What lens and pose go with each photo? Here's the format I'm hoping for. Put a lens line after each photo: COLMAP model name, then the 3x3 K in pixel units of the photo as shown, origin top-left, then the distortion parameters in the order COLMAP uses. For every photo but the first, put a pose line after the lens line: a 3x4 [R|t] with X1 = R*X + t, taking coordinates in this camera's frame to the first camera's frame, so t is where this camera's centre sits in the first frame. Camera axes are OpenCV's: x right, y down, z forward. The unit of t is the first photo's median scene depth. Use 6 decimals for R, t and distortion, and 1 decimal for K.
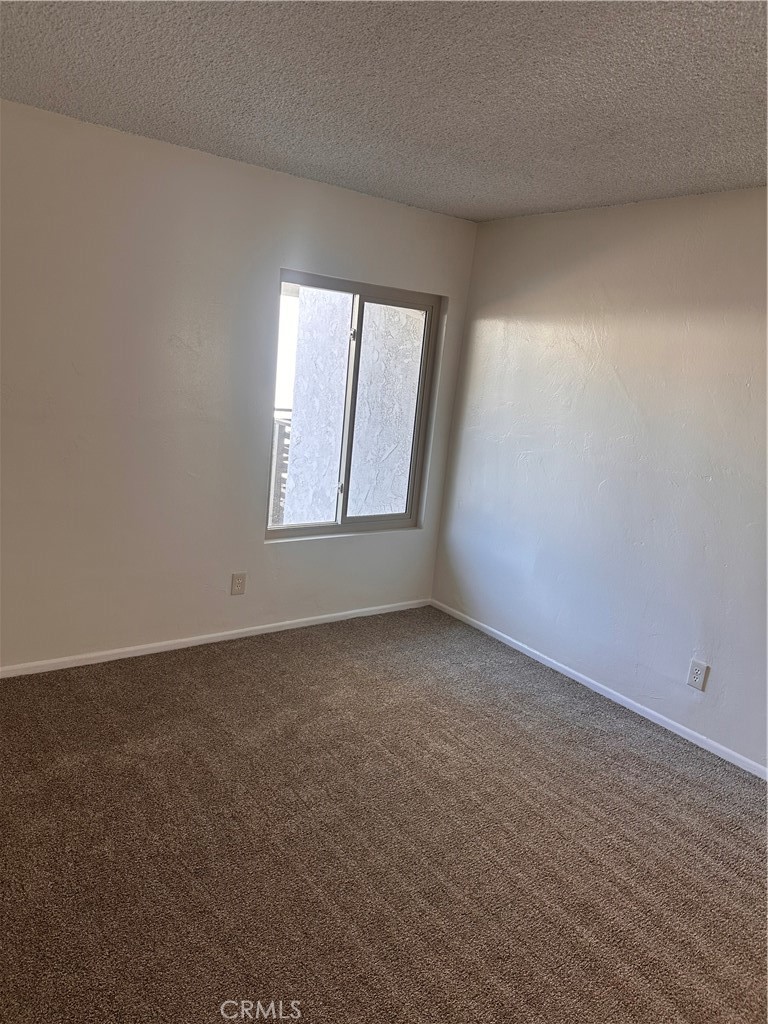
lens RADIAL K [[718.0, 0, 385.9], [0, 718.0, 512.3], [0, 0, 1]] dist [0.041894, -0.041898]
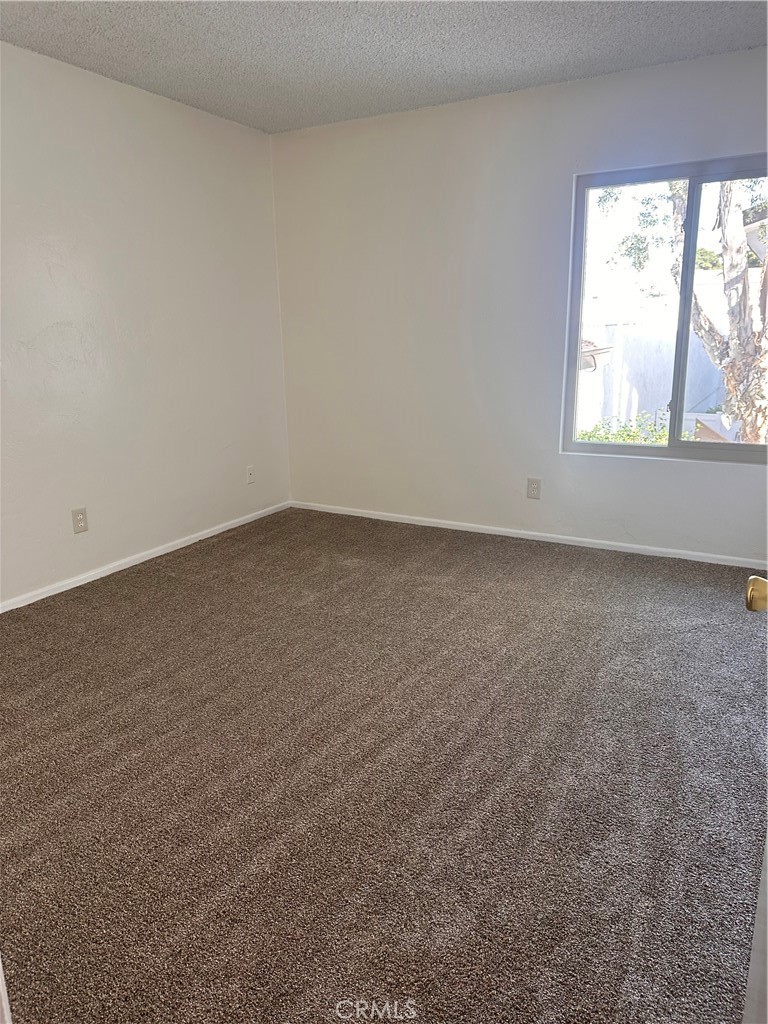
lens RADIAL K [[720.6, 0, 383.4], [0, 720.6, 514.4], [0, 0, 1]] dist [0.056551, -0.061033]
pose [[0.395617, 0.120221, -0.910513, 0.667514], [-0.141016, 0.987591, 0.069127, 0.091348], [0.907525, 0.101049, 0.407661, 0.346258]]
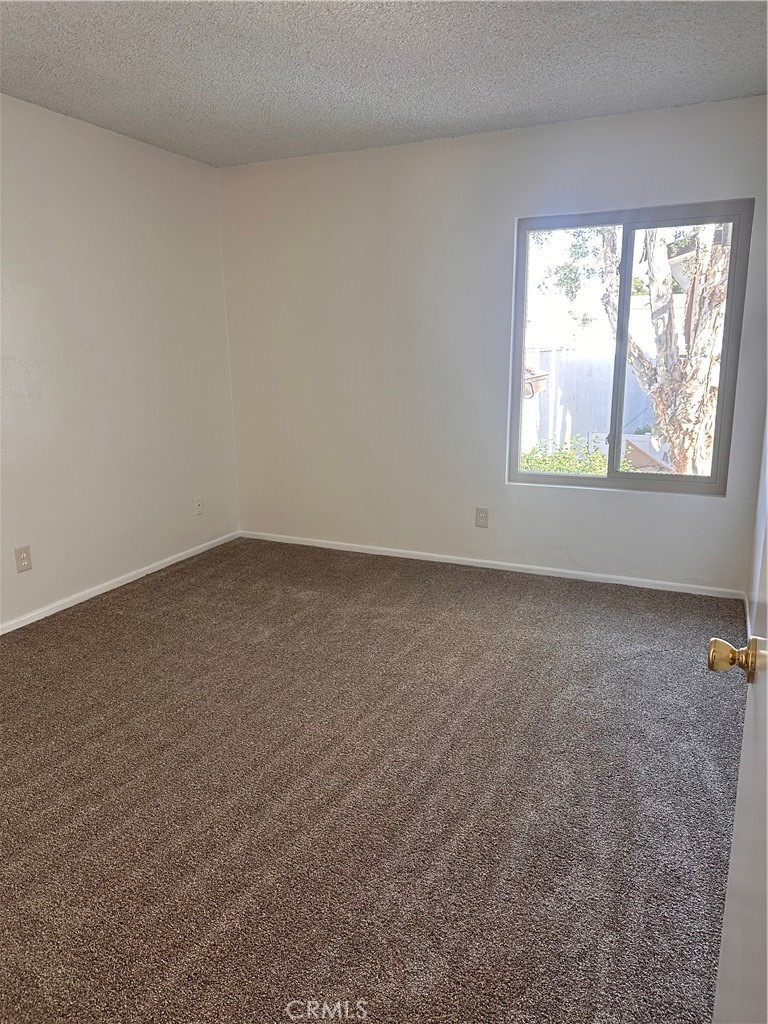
lens RADIAL K [[722.1, 0, 385.1], [0, 722.1, 513.0], [0, 0, 1]] dist [0.034379, -0.025571]
pose [[0.472844, 0.092915, -0.876233, 0.665735], [-0.132989, 0.990559, 0.033273, 0.073227], [0.871052, 0.100796, 0.480737, 0.326631]]
